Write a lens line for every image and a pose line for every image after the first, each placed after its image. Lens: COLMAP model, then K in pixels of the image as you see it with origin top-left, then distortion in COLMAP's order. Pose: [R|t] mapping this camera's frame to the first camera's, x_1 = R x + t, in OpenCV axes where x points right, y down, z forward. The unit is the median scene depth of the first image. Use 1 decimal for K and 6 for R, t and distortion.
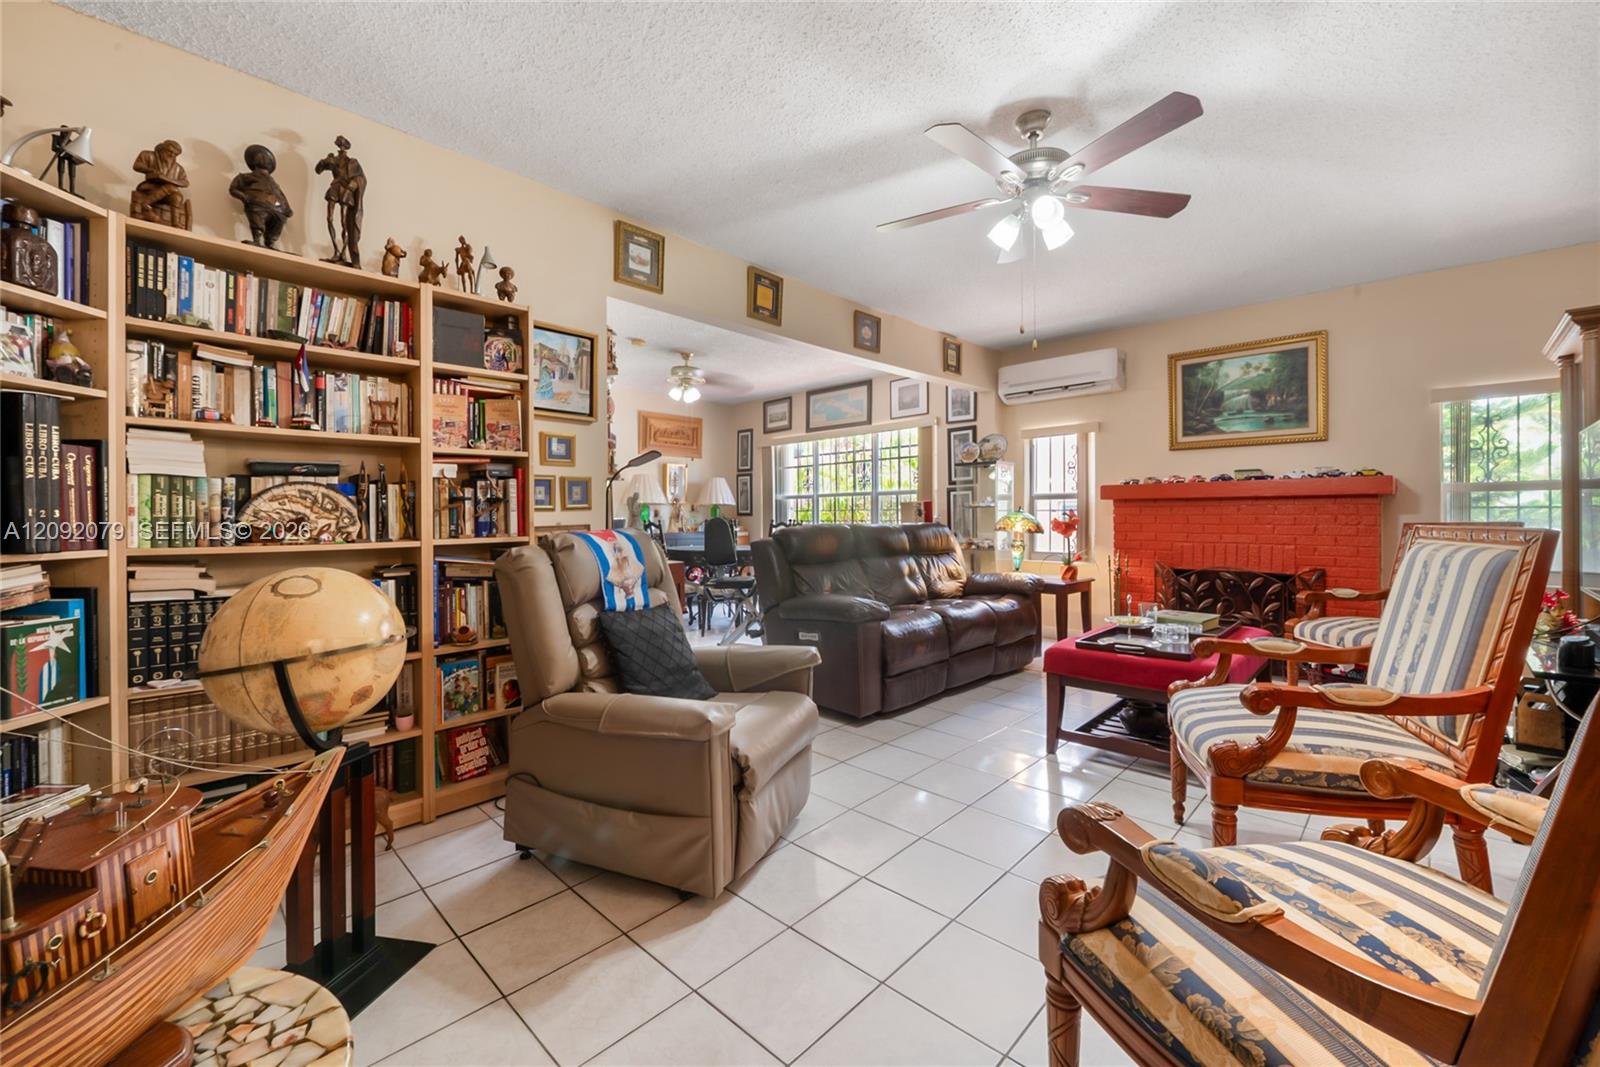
lens RADIAL K [[629.8, 0, 805.0], [0, 629.8, 527.5], [0, 0, 1]] dist [-0.010170, 0.000045]
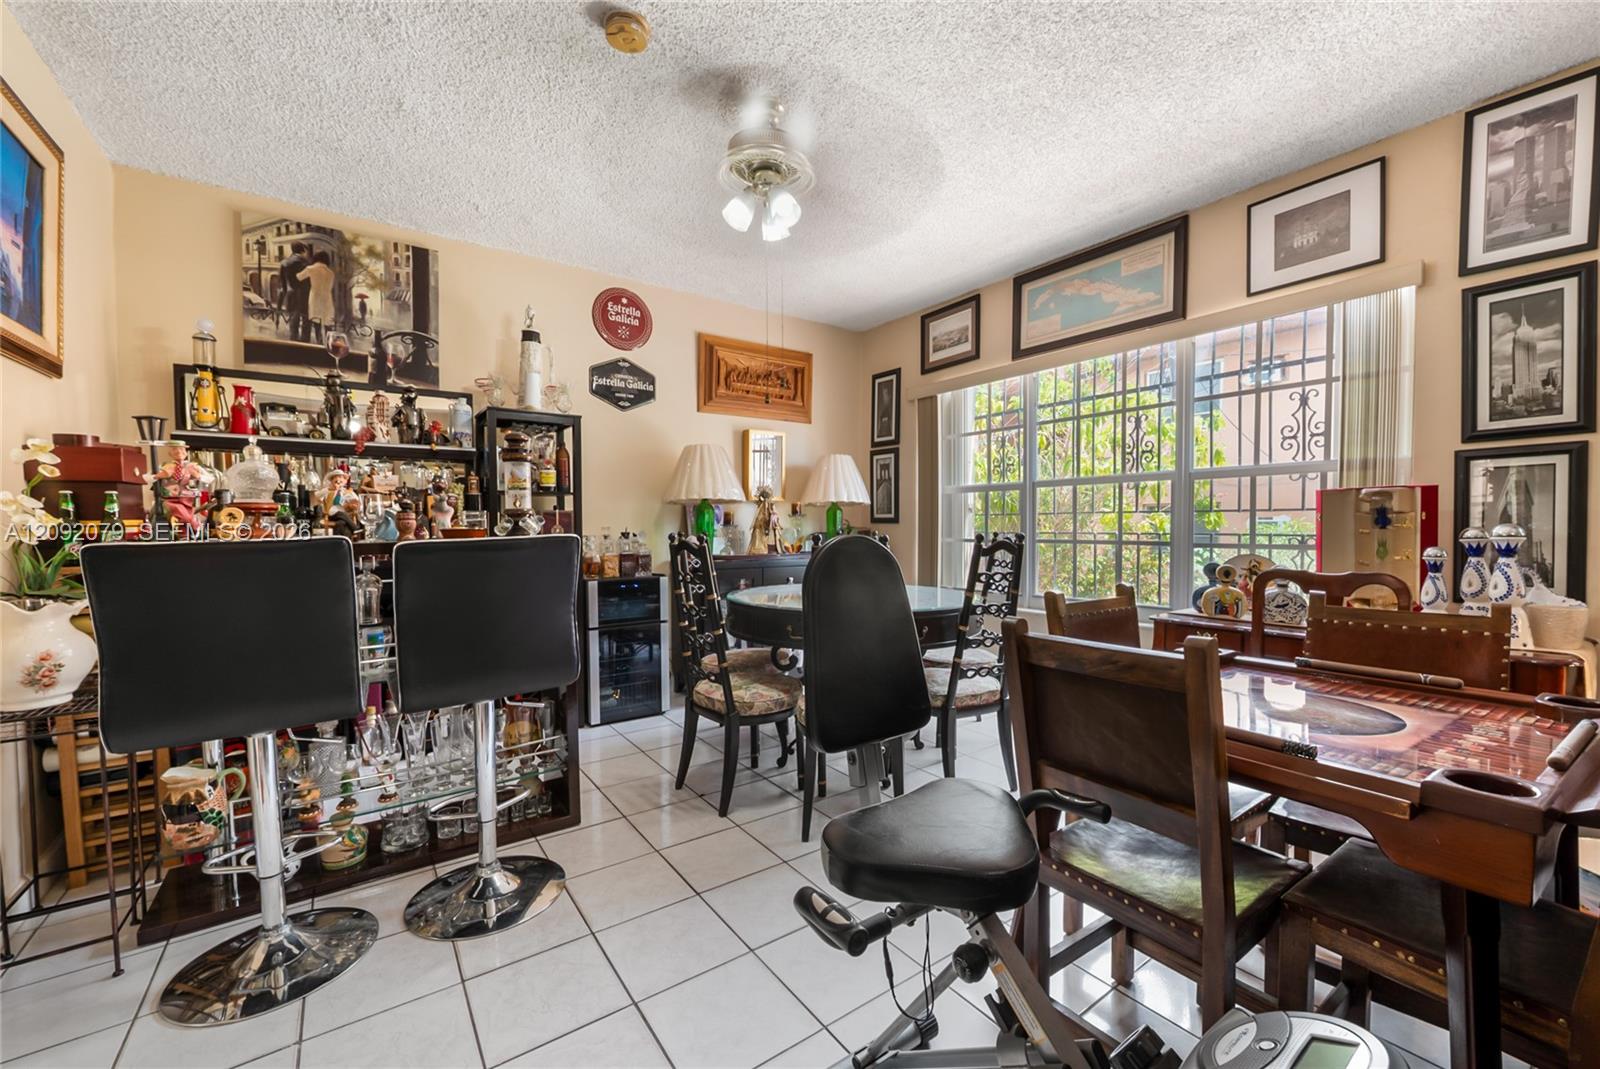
lens RADIAL K [[629.8, 0, 805.0], [0, 629.8, 528.5], [0, 0, 1]] dist [-0.010170, 0.000045]
pose [[0.983685, 0.001341, -0.179893, -0.069730], [-0.002260, 0.999985, -0.004907, -0.011419], [0.179884, 0.005234, 0.983674, 0.460338]]
